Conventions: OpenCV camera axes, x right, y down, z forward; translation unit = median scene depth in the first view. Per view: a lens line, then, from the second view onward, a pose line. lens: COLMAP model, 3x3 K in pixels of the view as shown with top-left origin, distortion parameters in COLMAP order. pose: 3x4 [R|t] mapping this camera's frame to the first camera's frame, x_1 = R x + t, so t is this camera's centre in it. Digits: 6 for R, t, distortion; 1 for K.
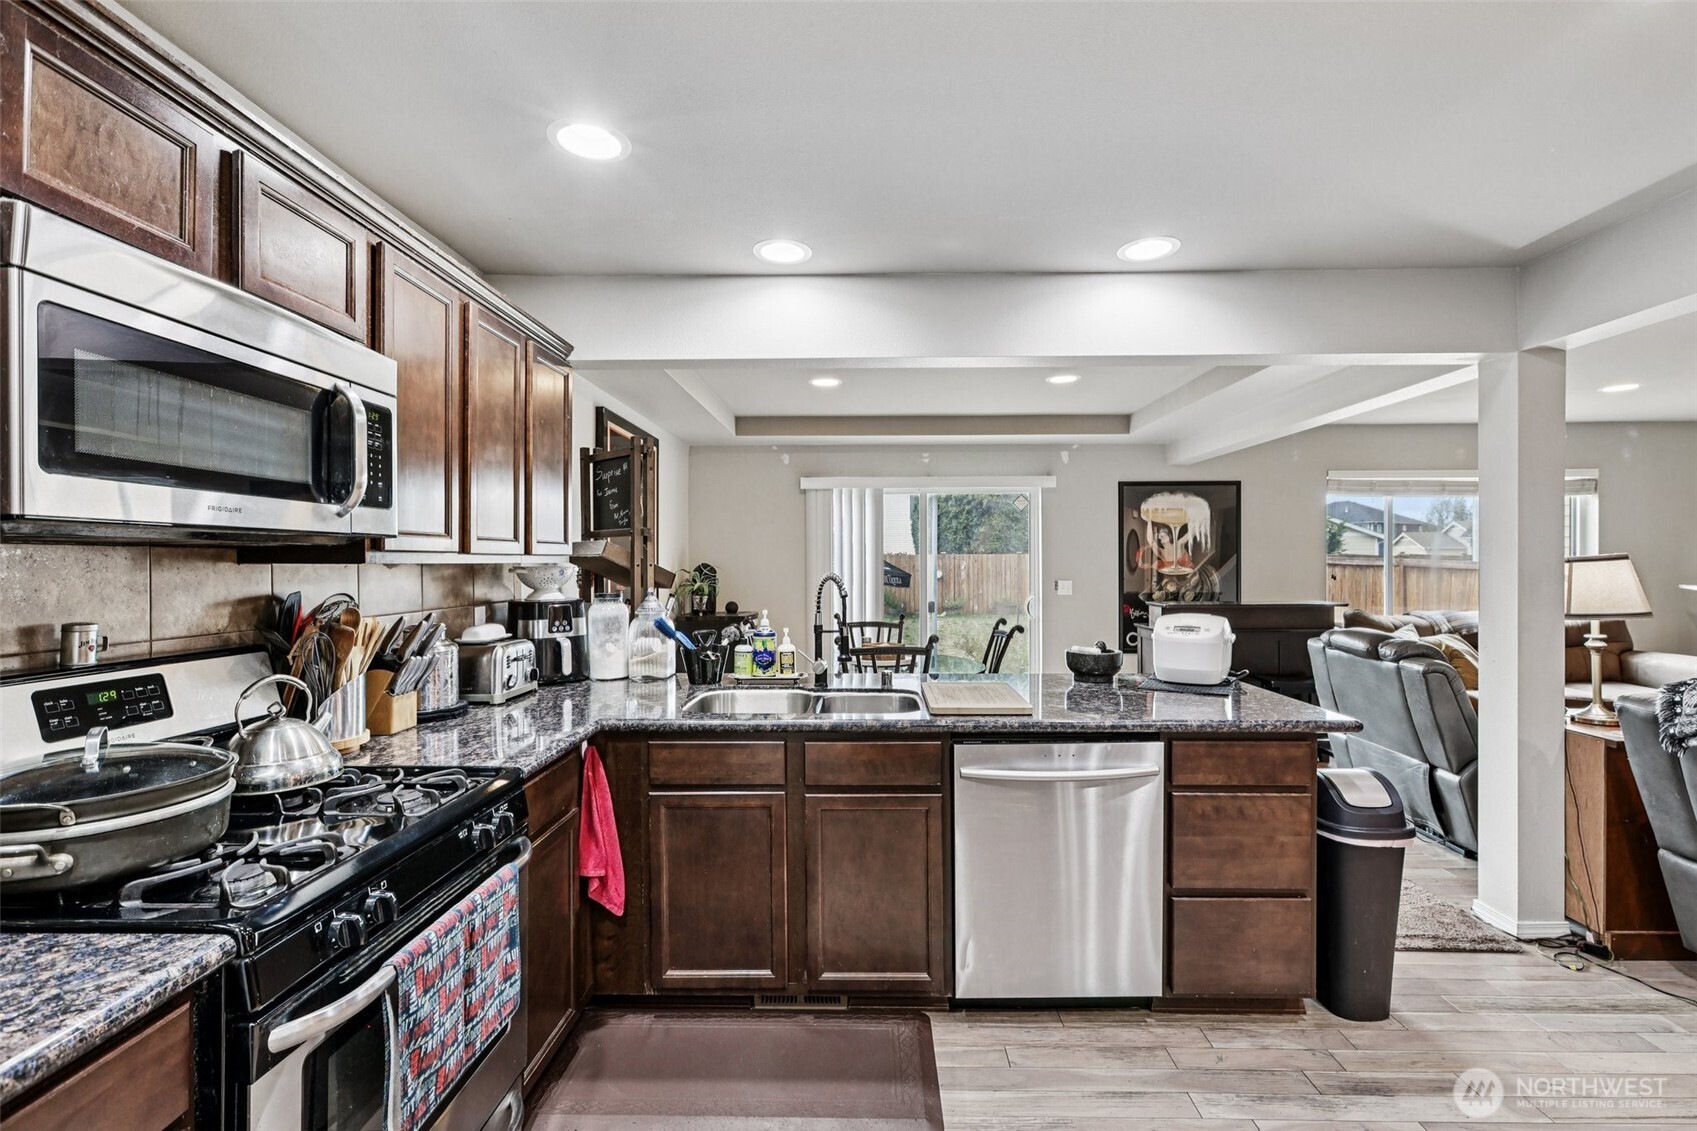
lens RADIAL K [[760.9, 0, 852.7], [0, 760.9, 563.6], [0, 0, 1]] dist [-0.000435, 0.001479]
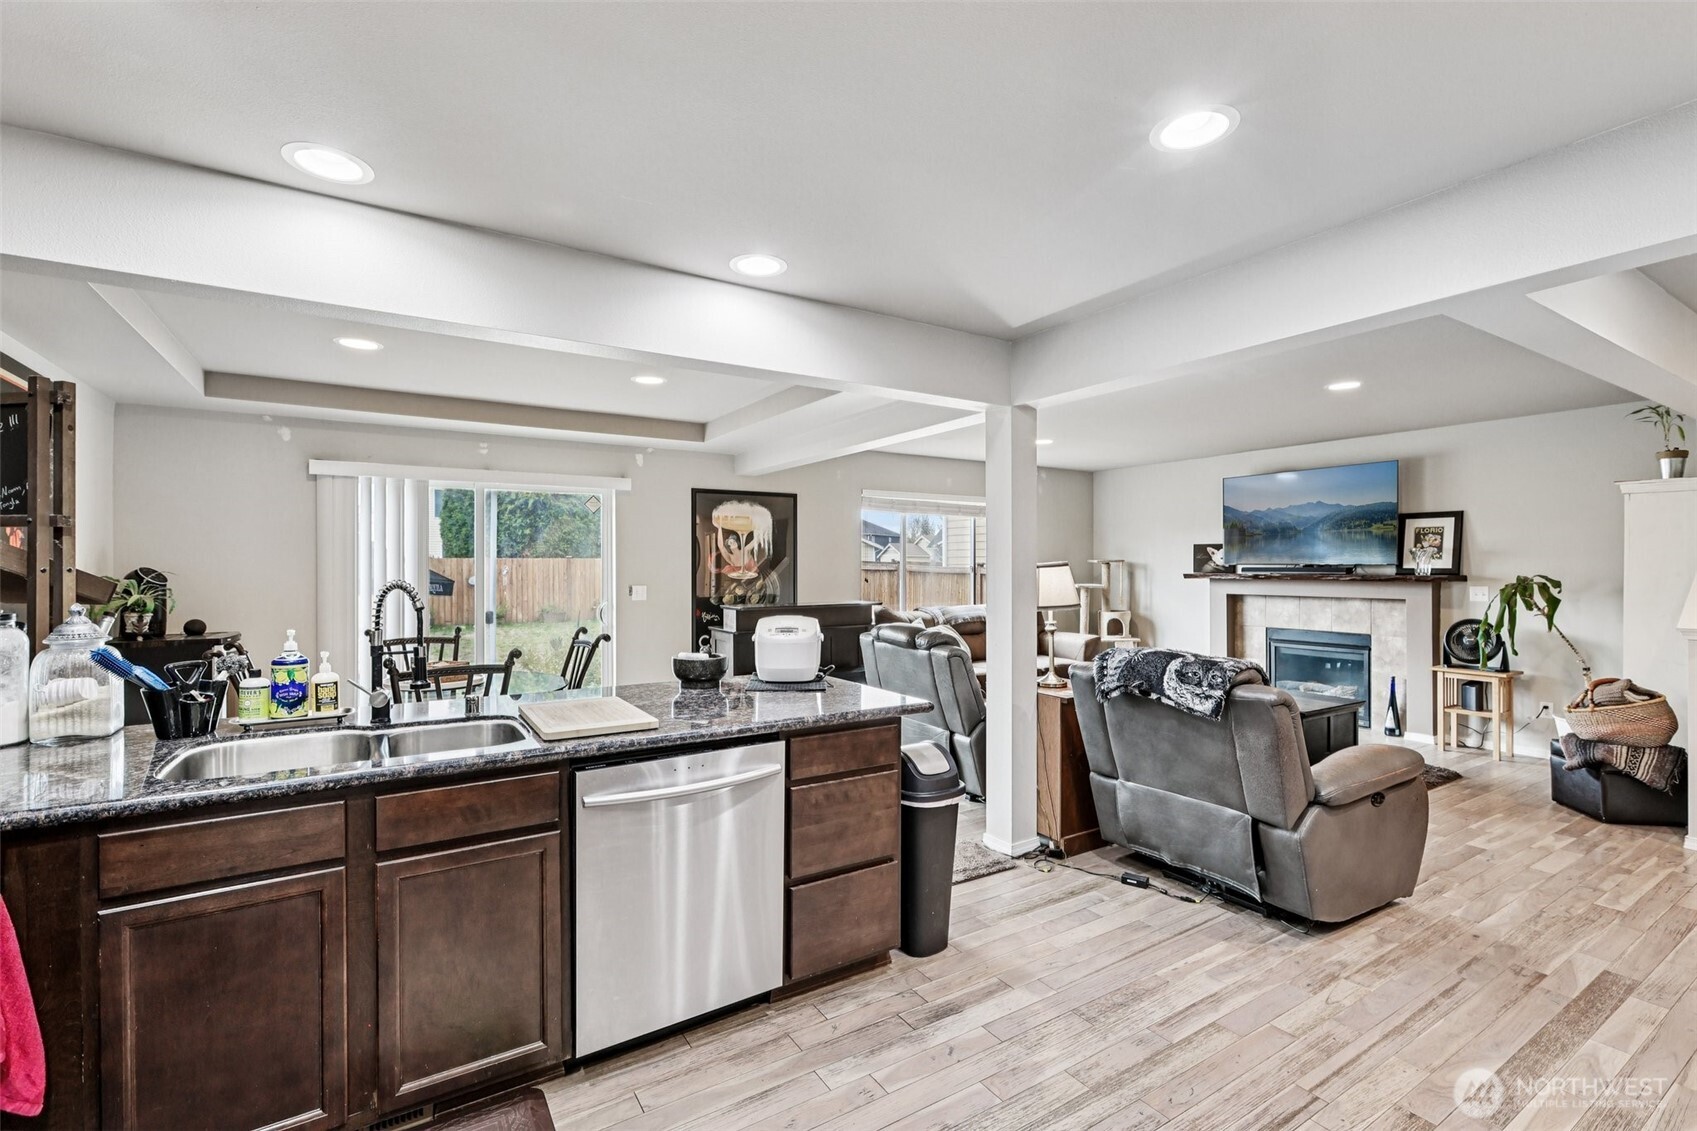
lens RADIAL K [[760.9, 0, 848.3], [0, 760.9, 564.4], [0, 0, 1]] dist [-0.000435, 0.001479]
pose [[0.833969, 0.003401, 0.551801, -0.078325], [-0.000595, 0.999986, -0.005265, -0.000356], [-0.551811, 0.004062, 0.833959, 0.069725]]
